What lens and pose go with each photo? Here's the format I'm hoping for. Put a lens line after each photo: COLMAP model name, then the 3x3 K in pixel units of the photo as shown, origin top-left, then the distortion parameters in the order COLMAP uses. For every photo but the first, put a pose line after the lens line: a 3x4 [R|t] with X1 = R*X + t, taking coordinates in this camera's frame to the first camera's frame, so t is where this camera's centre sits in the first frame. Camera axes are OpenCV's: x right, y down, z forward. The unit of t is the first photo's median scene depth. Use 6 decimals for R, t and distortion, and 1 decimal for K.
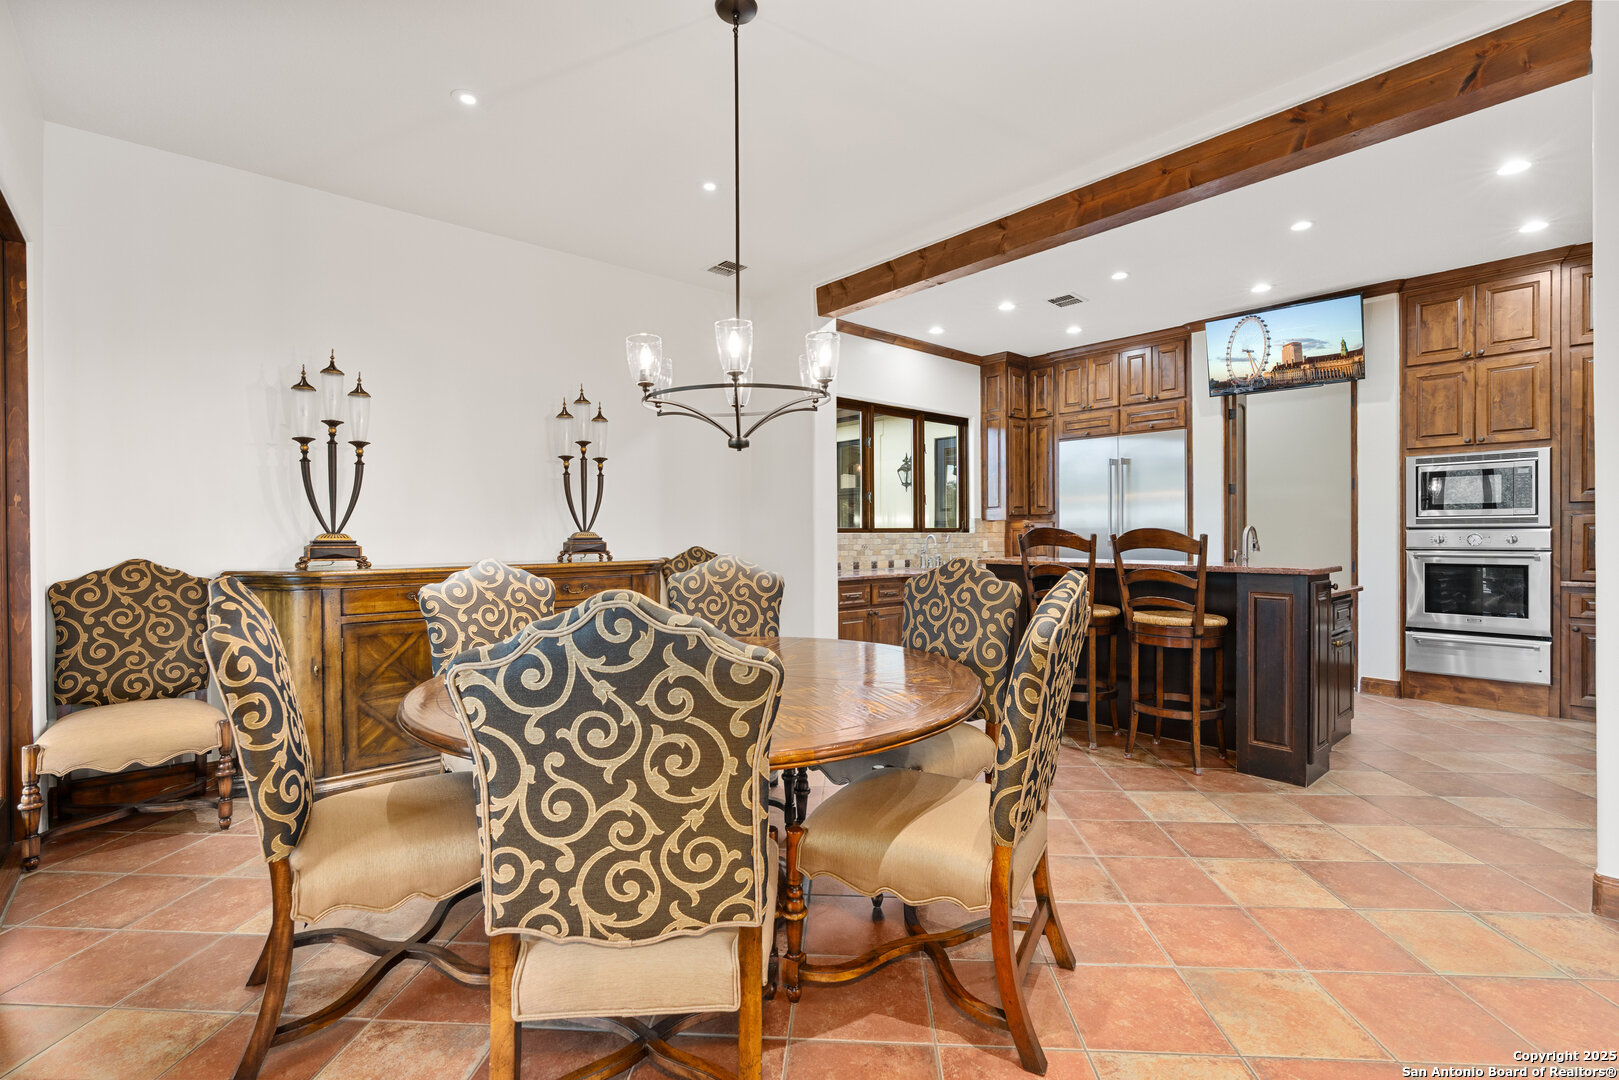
lens RADIAL K [[730.7, 0, 814.3], [0, 730.7, 537.9], [0, 0, 1]] dist [-0.006577, 0.000931]
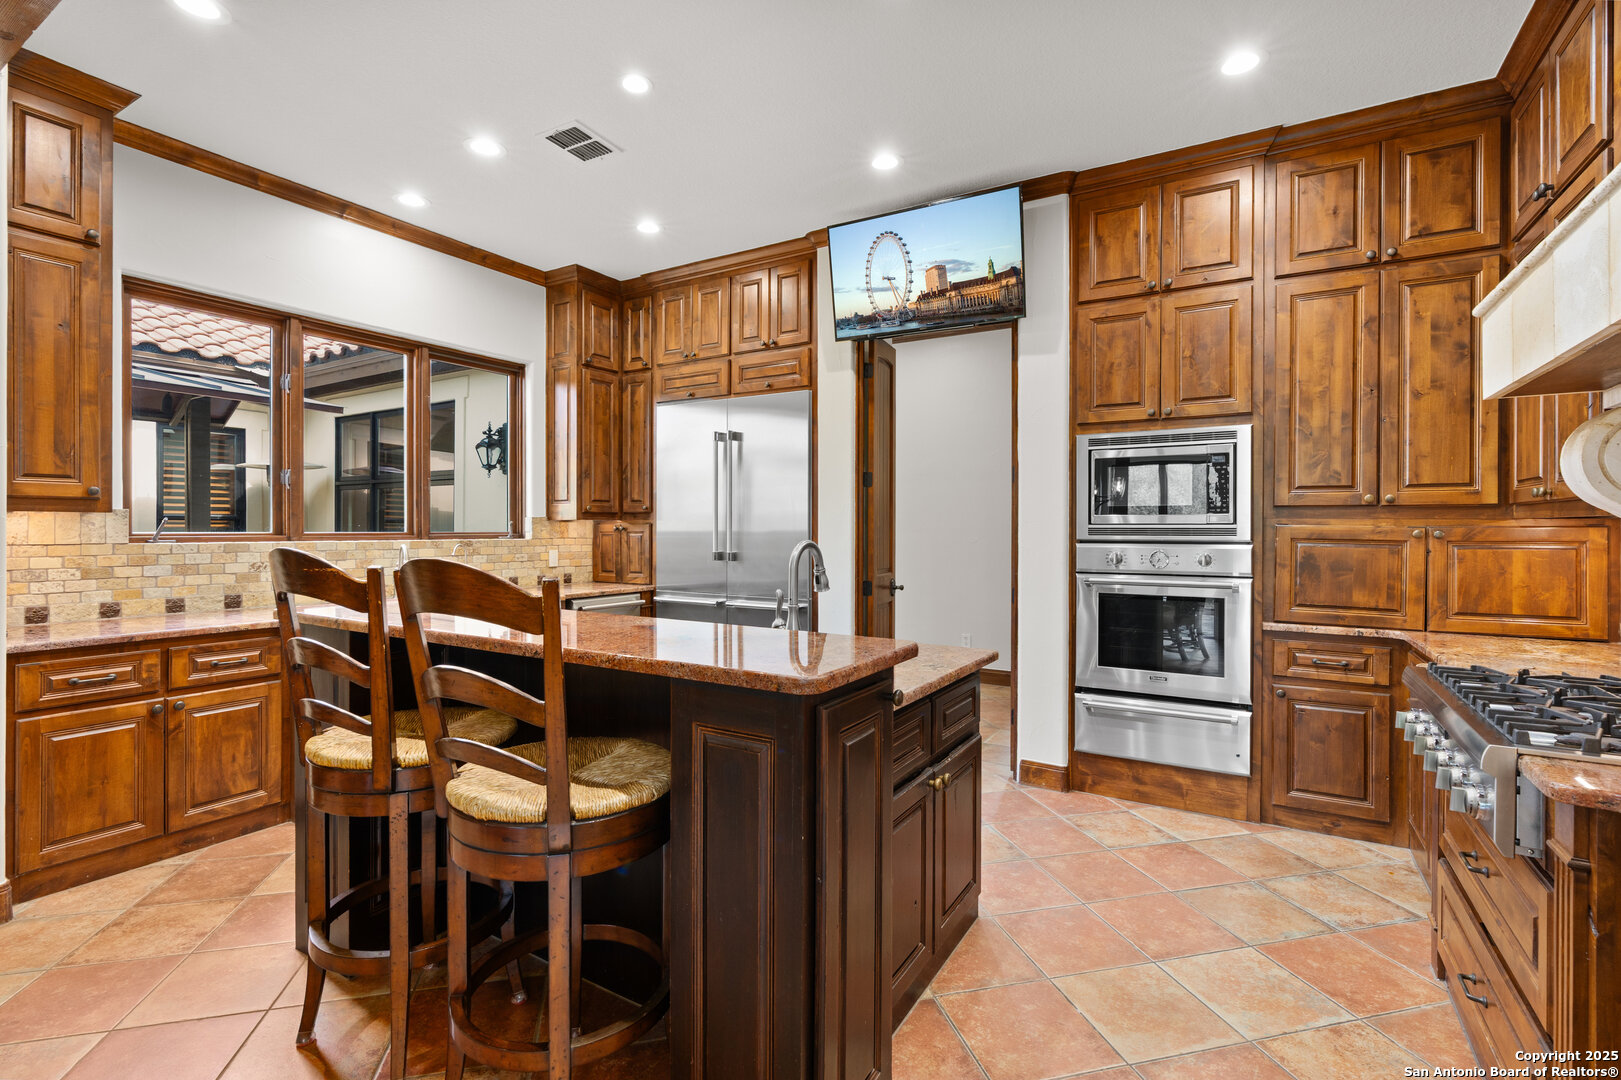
lens RADIAL K [[740.1, 0, 812.4], [0, 740.1, 532.7], [0, 0, 1]] dist [-0.011683, 0.000345]
pose [[0.953608, 0.006176, 0.300989, 0.371550], [-0.005698, 0.999981, -0.002466, -0.017987], [-0.300999, 0.000636, 0.953624, 0.417724]]
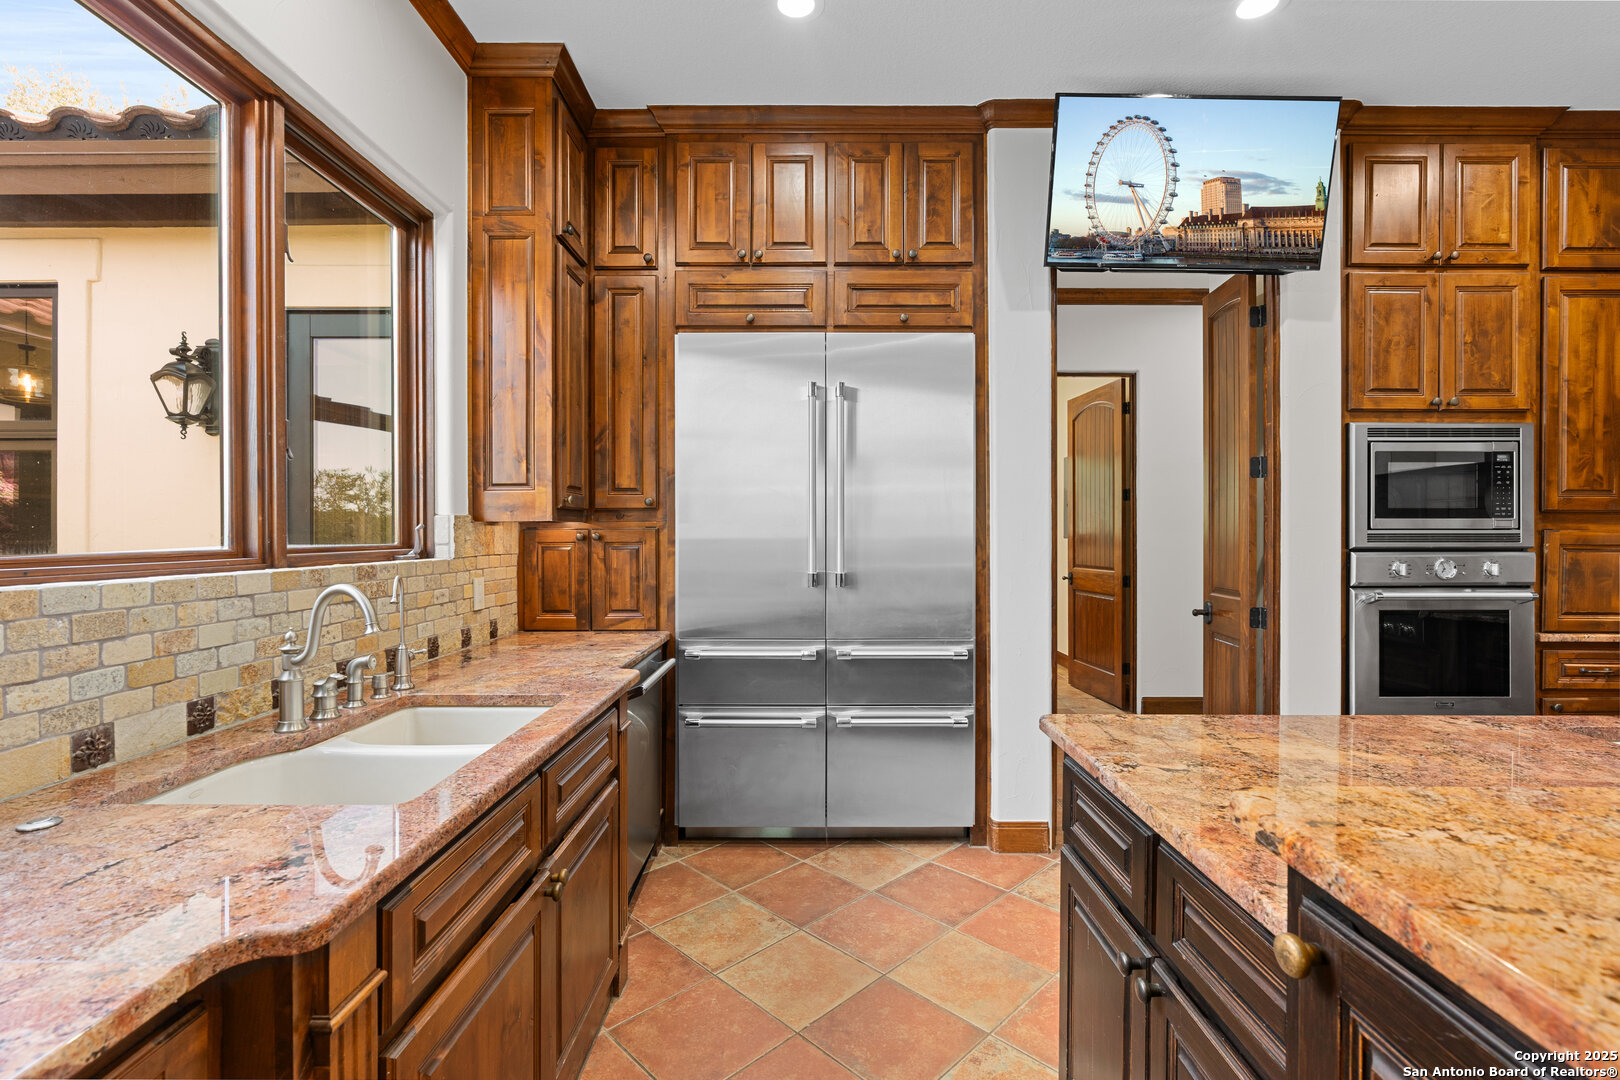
lens RADIAL K [[731.2, 0, 814.8], [0, 731.2, 537.9], [0, 0, 1]] dist [-0.006577, 0.000931]
pose [[0.663192, -0.000821, 0.748449, 0.112671], [0.002033, 0.999998, -0.000705, -0.022759], [-0.748447, 0.001989, 0.663192, 0.935004]]
